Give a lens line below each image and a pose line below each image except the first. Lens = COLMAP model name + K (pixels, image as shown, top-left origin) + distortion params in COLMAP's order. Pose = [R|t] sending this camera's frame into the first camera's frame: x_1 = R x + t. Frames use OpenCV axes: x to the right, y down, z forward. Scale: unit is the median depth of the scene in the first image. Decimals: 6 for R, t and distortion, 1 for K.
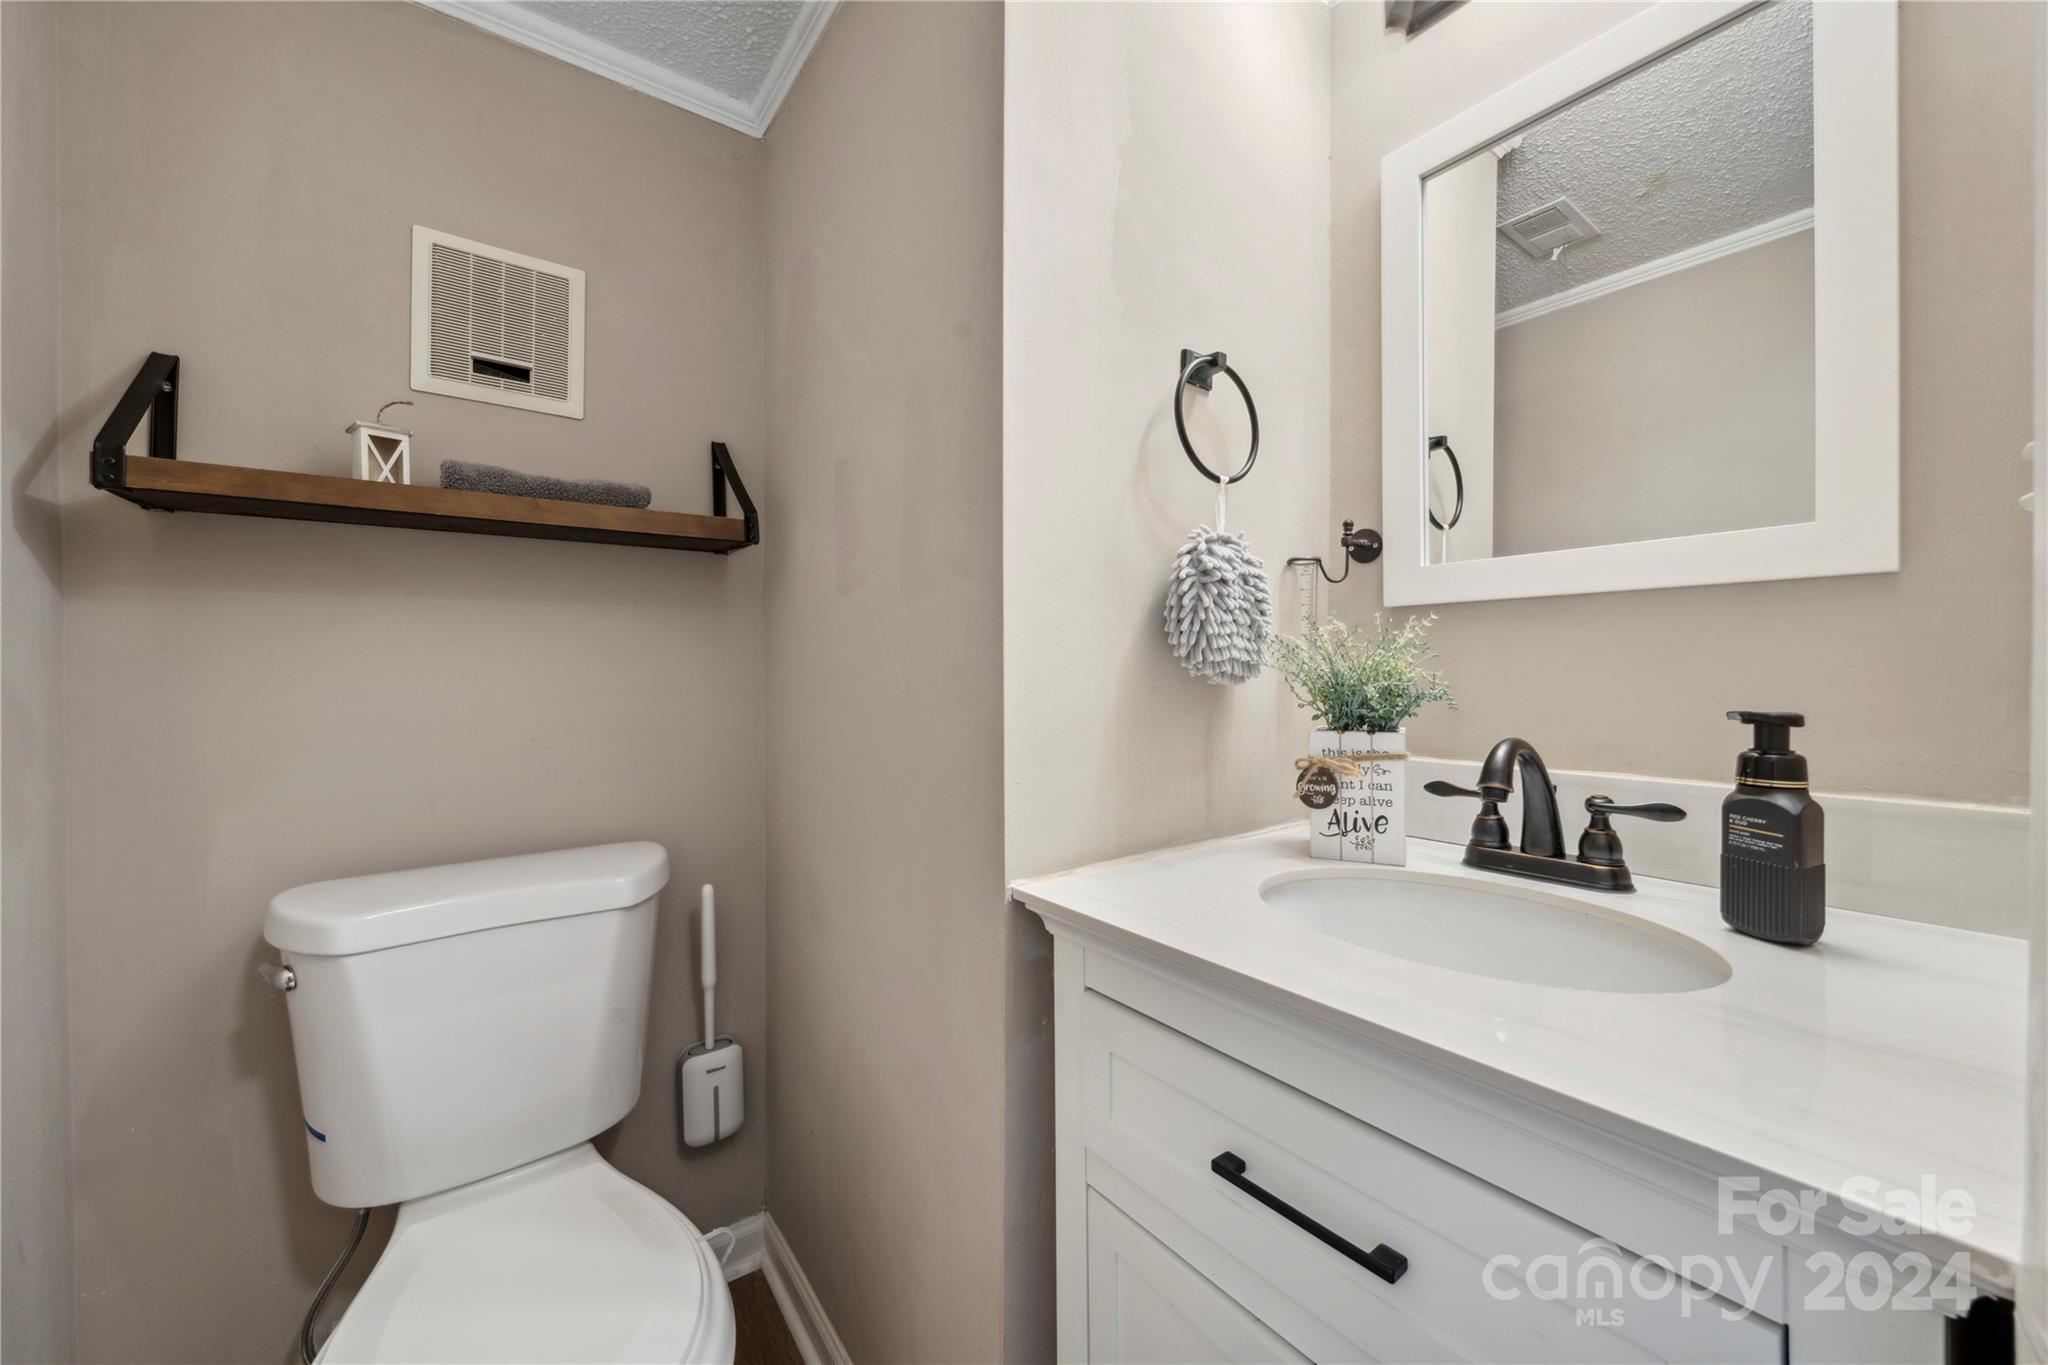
lens RADIAL K [[747.4, 0, 1019.7], [0, 747.4, 675.4], [0, 0, 1]] dist [-0.000948, -0.000247]
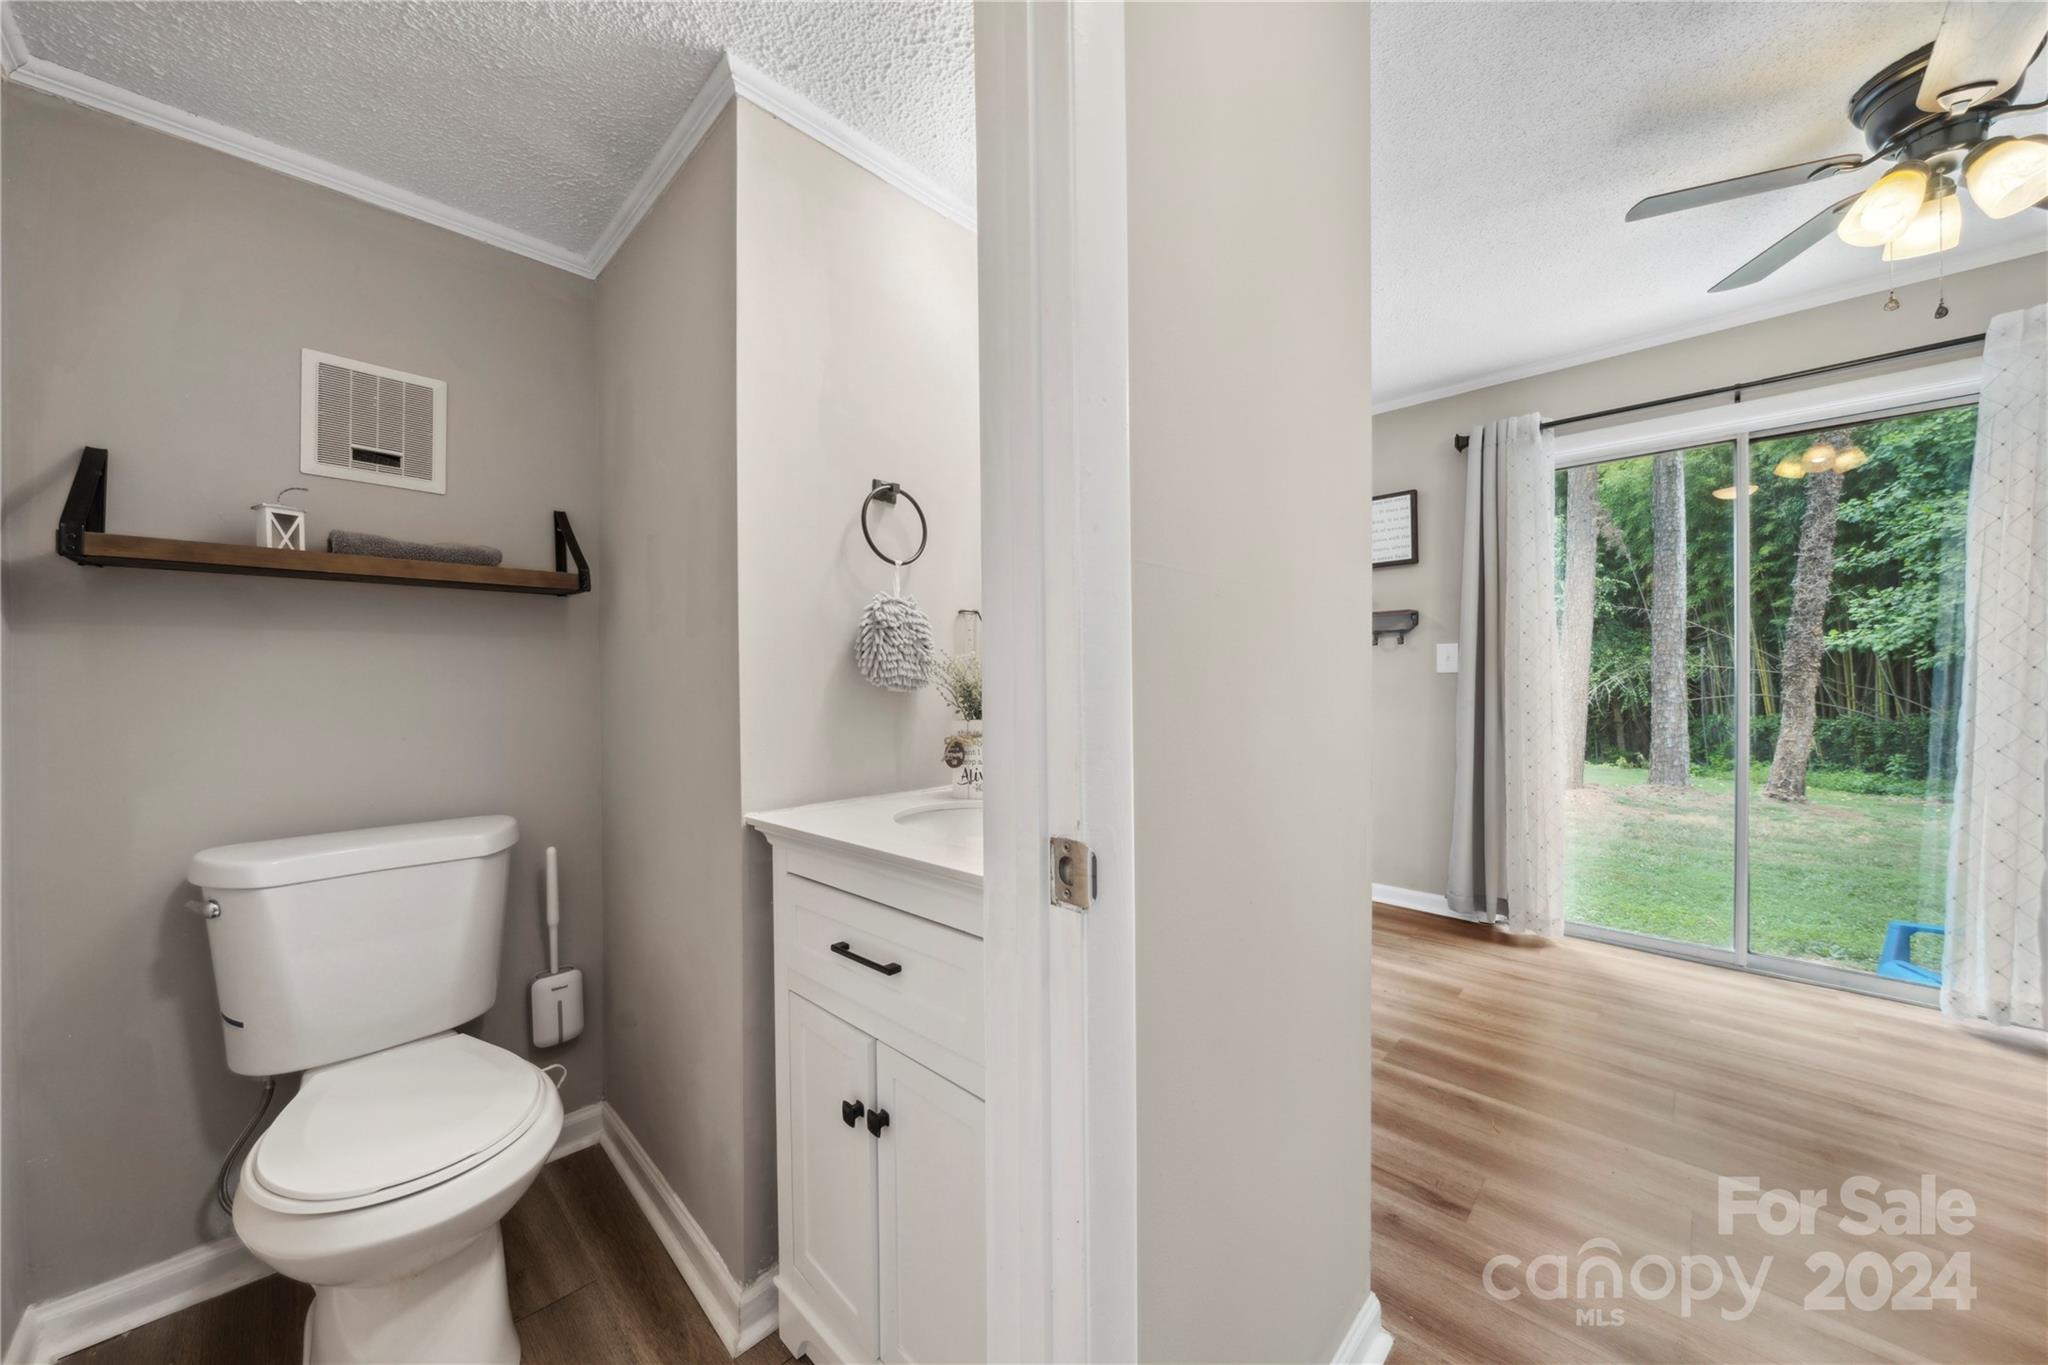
lens RADIAL K [[717.1, 0, 1025.2], [0, 717.1, 686.8], [0, 0, 1]] dist [-0.001410, -0.000167]
pose [[0.986720, -0.005919, 0.162322, 0.268428], [0.006479, 0.999975, -0.002918, 0.007187], [-0.162301, 0.003931, 0.986734, -0.507721]]
